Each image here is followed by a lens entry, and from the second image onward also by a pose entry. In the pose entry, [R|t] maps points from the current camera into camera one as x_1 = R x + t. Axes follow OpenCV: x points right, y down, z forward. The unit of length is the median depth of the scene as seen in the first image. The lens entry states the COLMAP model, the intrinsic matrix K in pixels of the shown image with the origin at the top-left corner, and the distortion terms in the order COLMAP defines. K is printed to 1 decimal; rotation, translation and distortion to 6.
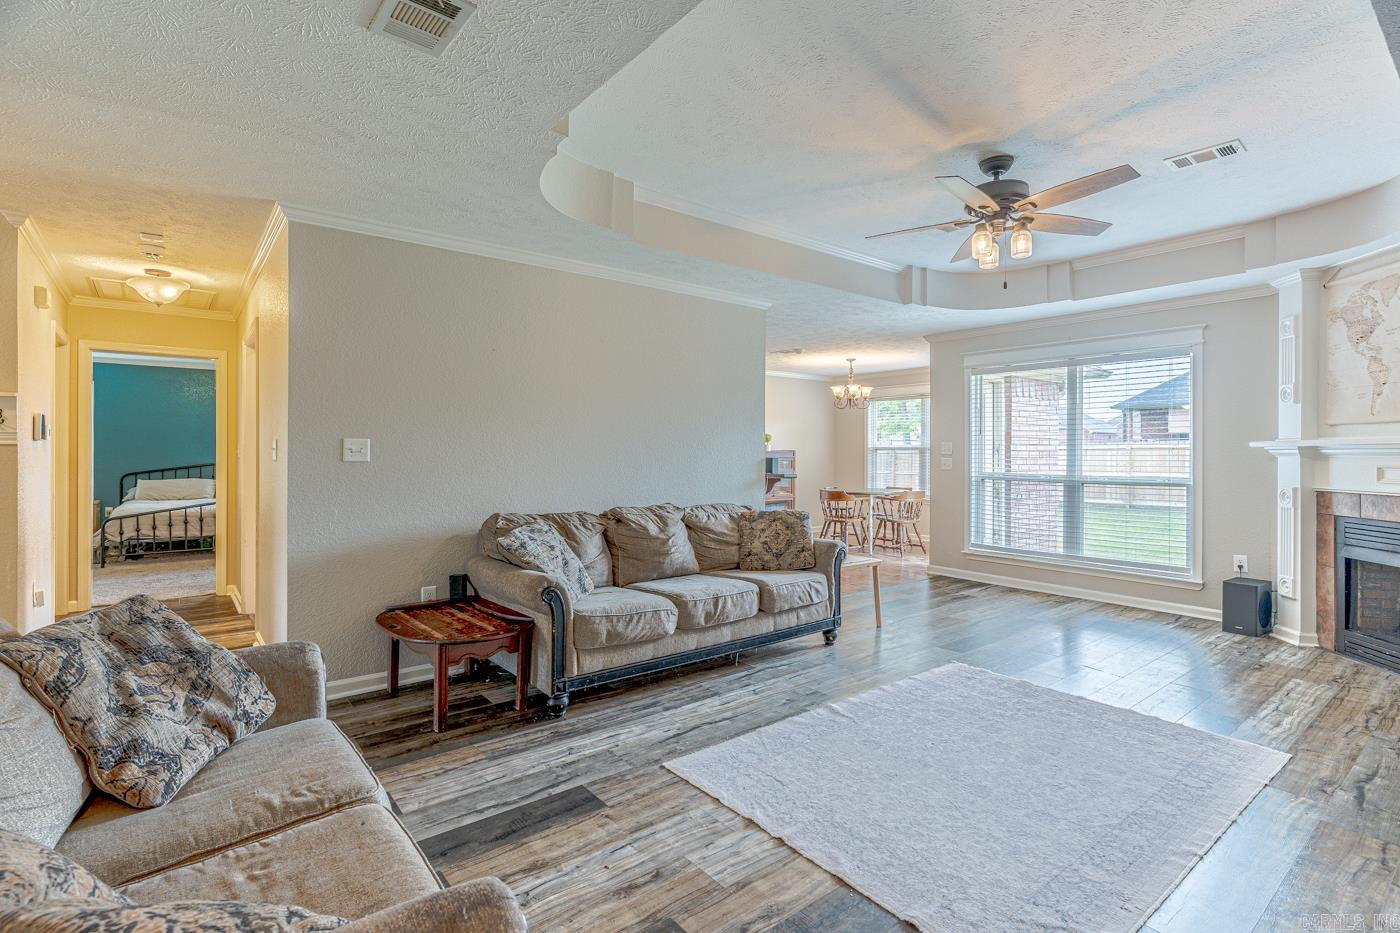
lens RADIAL K [[670.1, 0, 700.6], [0, 670.1, 453.4], [0, 0, 1]] dist [0.000532, 0.000040]
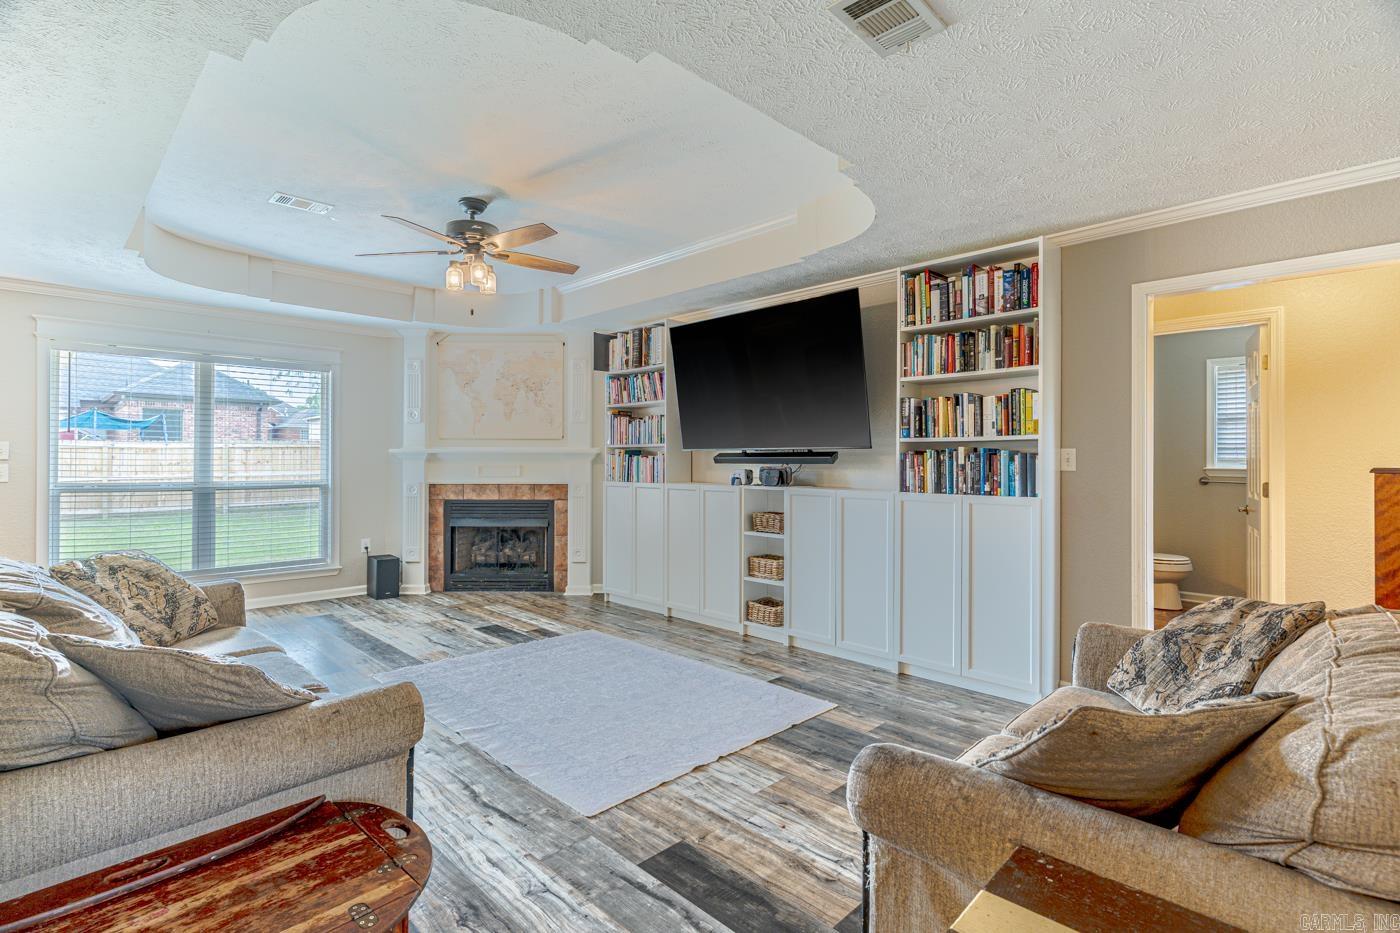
lens RADIAL K [[670.1, 0, 700.6], [0, 670.1, 453.4], [0, 0, 1]] dist [0.000532, 0.000040]
pose [[-0.110424, 0.005846, 0.993867, -0.748574], [-0.002575, 0.999978, -0.006168, -0.002700], [-0.993881, -0.003241, -0.110407, 0.757538]]
